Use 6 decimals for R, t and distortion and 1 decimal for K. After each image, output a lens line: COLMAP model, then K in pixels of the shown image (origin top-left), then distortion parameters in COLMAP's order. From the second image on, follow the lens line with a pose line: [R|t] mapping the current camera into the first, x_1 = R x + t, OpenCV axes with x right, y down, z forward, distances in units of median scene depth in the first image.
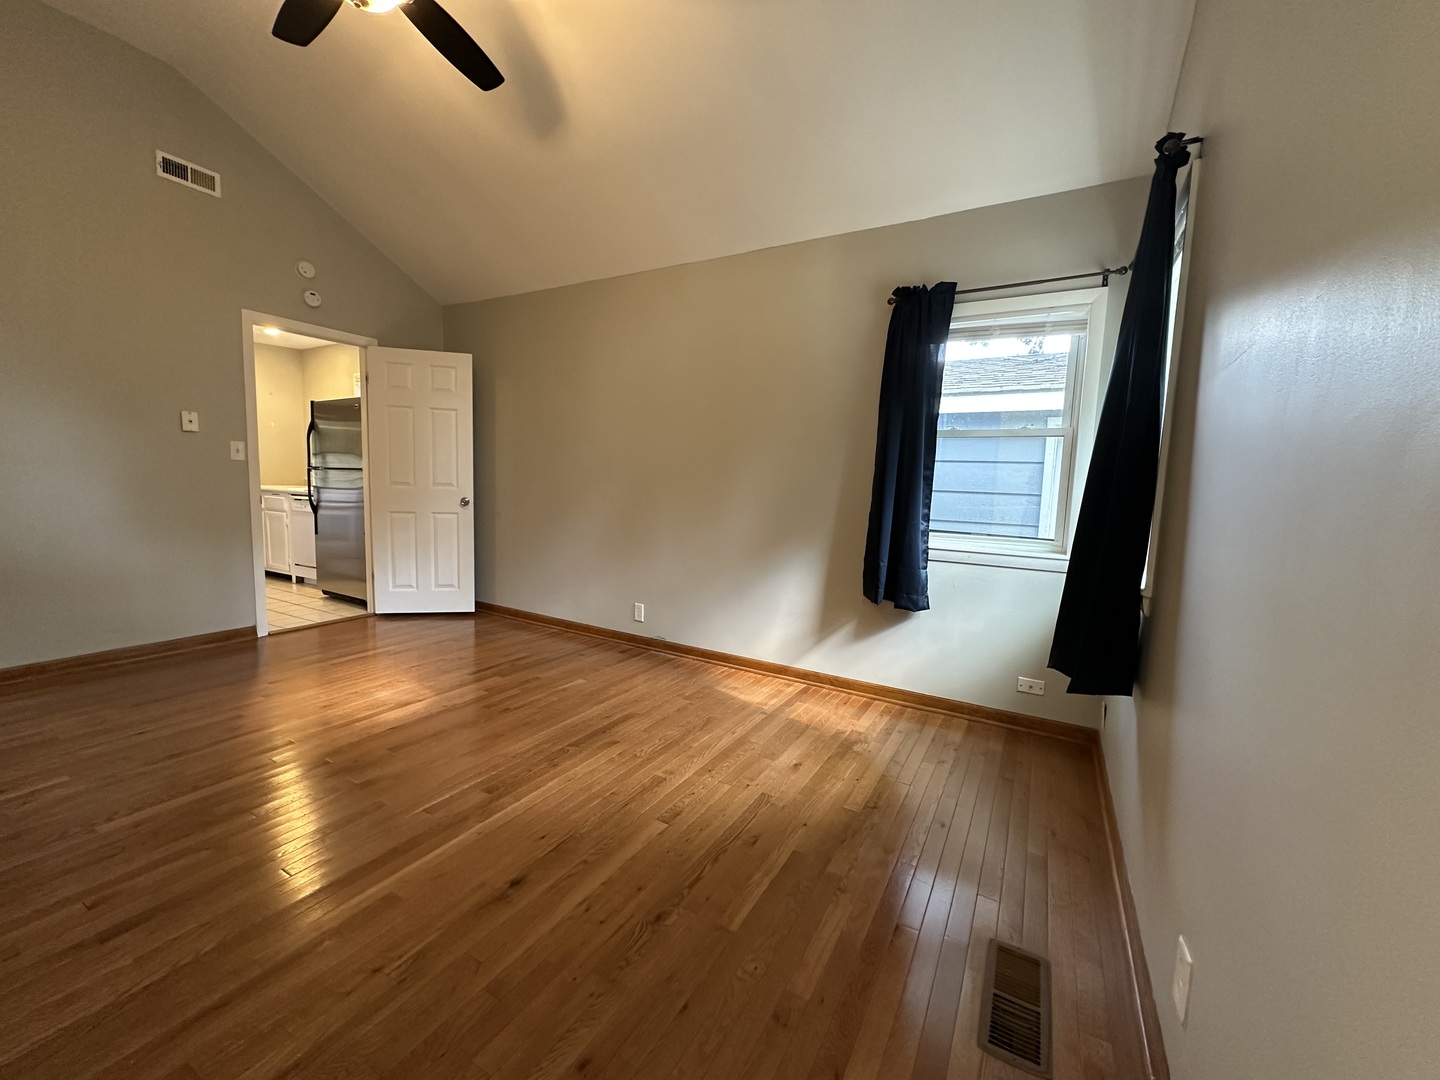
lens RADIAL K [[576.1, 0, 726.4], [0, 576.1, 540.2], [0, 0, 1]] dist [-0.005429, 0.001110]
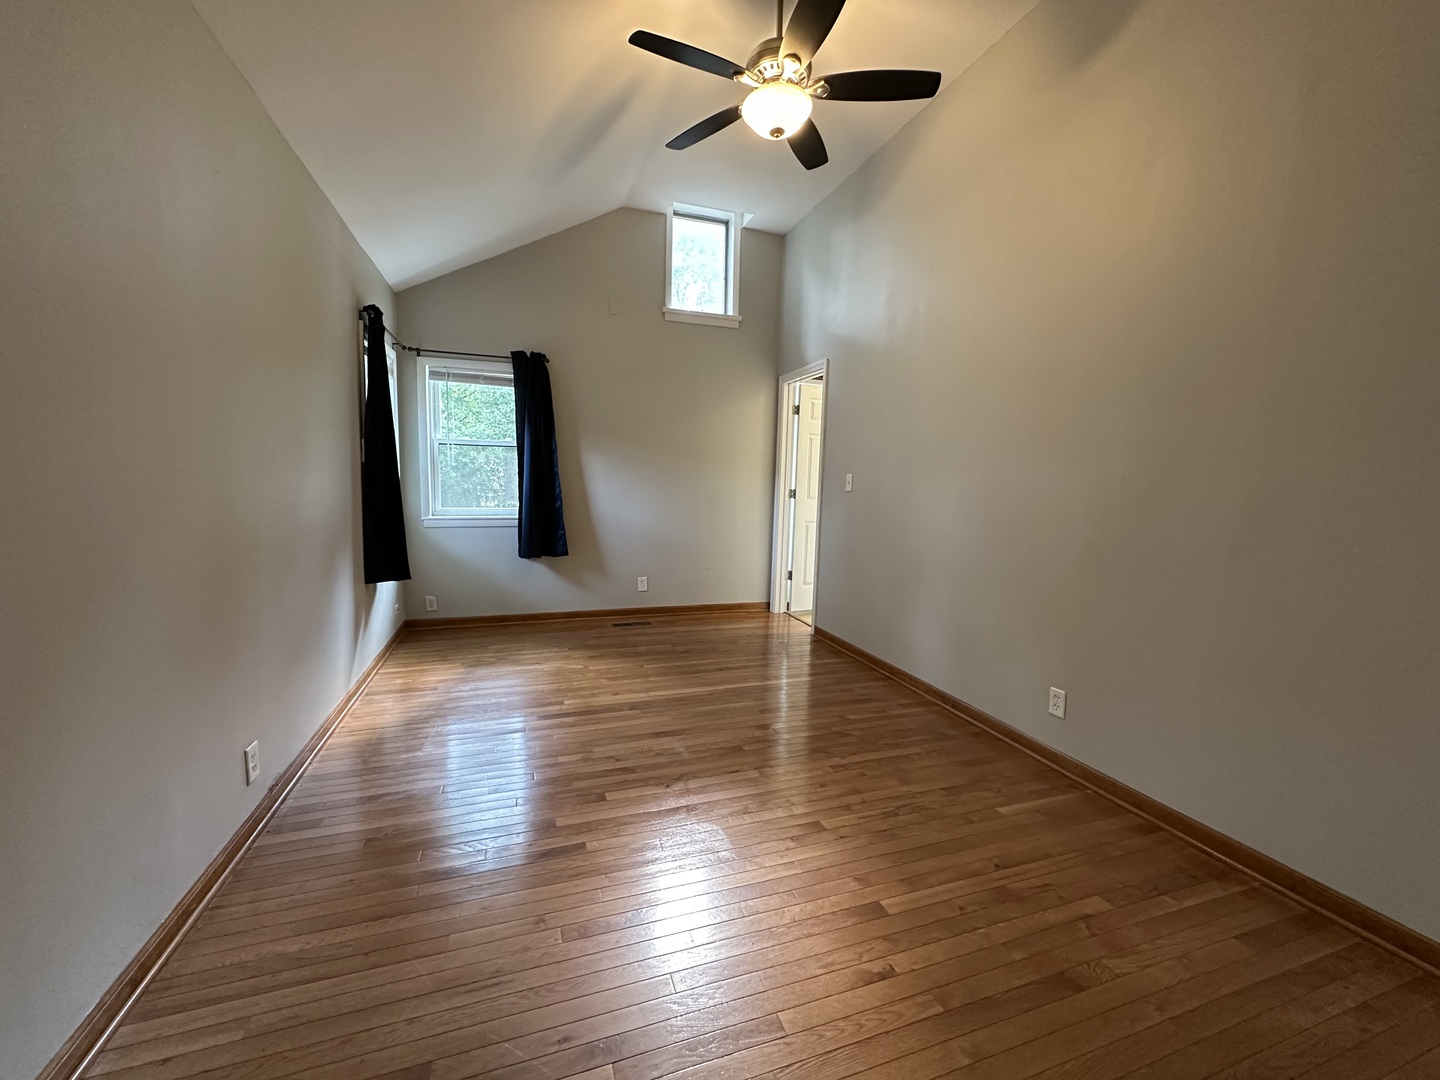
lens RADIAL K [[576.1, 0, 718.2], [0, 576.1, 542.9], [0, 0, 1]] dist [-0.005429, 0.001110]
pose [[-0.754172, -0.124212, 0.644823, -1.485732], [0.018487, 0.977543, 0.209925, -0.302047], [-0.656417, 0.170241, -0.734939, 2.175113]]
